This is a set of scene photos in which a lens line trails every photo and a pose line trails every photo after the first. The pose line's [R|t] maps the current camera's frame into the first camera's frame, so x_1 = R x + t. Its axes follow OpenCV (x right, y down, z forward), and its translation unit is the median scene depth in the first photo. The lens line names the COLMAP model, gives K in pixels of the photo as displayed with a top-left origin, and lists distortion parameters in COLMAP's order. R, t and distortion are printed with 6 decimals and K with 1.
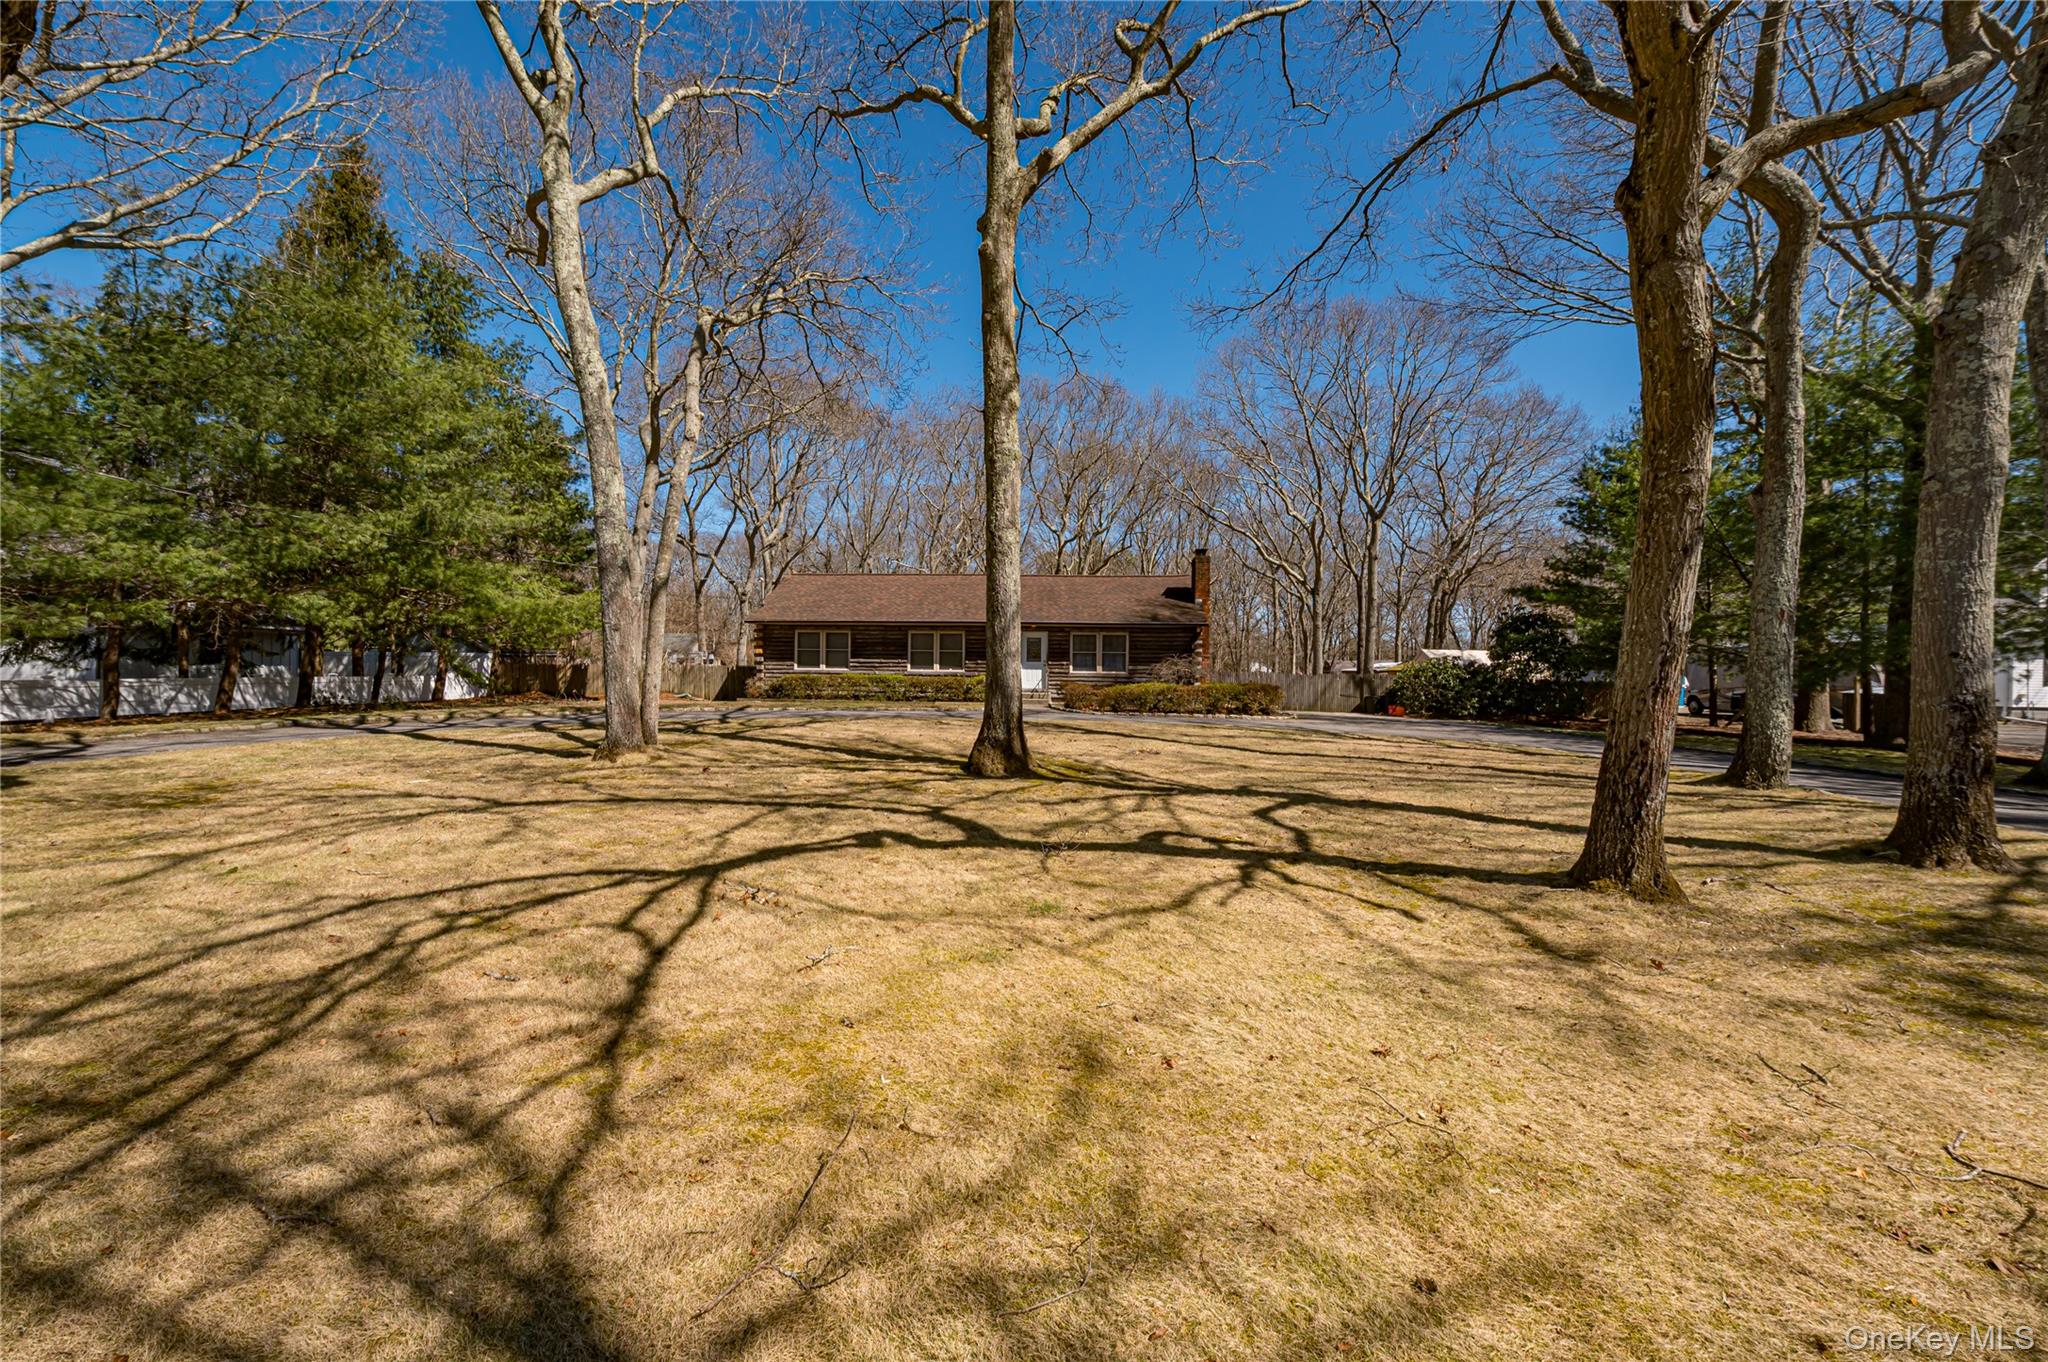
lens RADIAL K [[797.2, 0, 1016.3], [0, 797.2, 668.8], [0, 0, 1]] dist [0.012334, -0.000869]
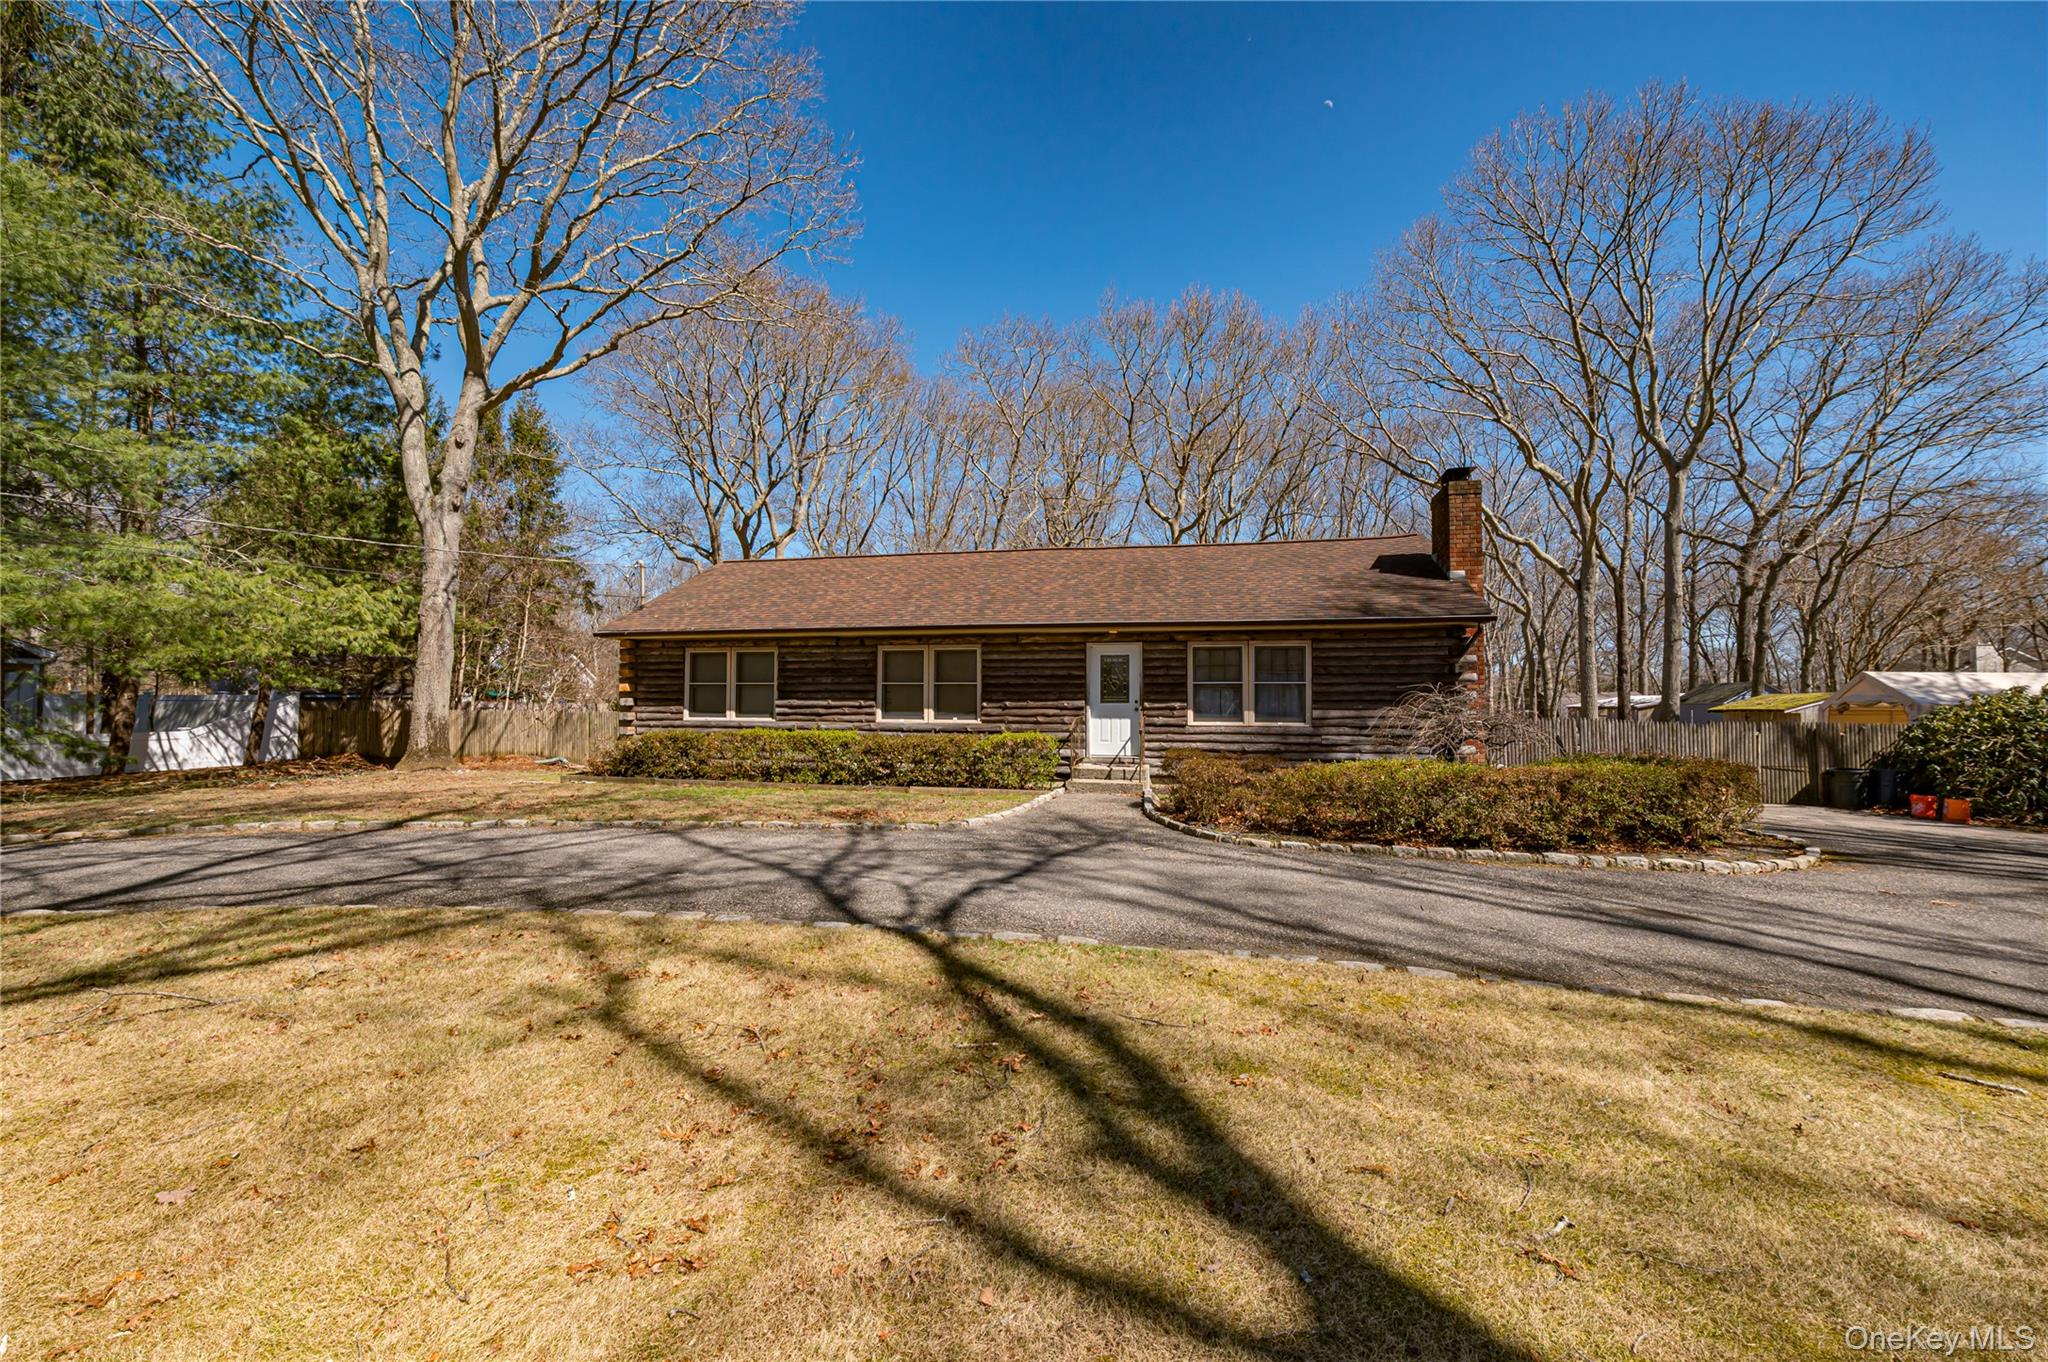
lens RADIAL K [[797.2, 0, 1045.4], [0, 797.2, 695.6], [0, 0, 1]] dist [0.012334, -0.000869]
pose [[0.993834, -0.008339, -0.110563, 0.033577], [0.006980, 0.999895, -0.012671, -0.007517], [0.110657, 0.011822, 0.993788, 0.486755]]
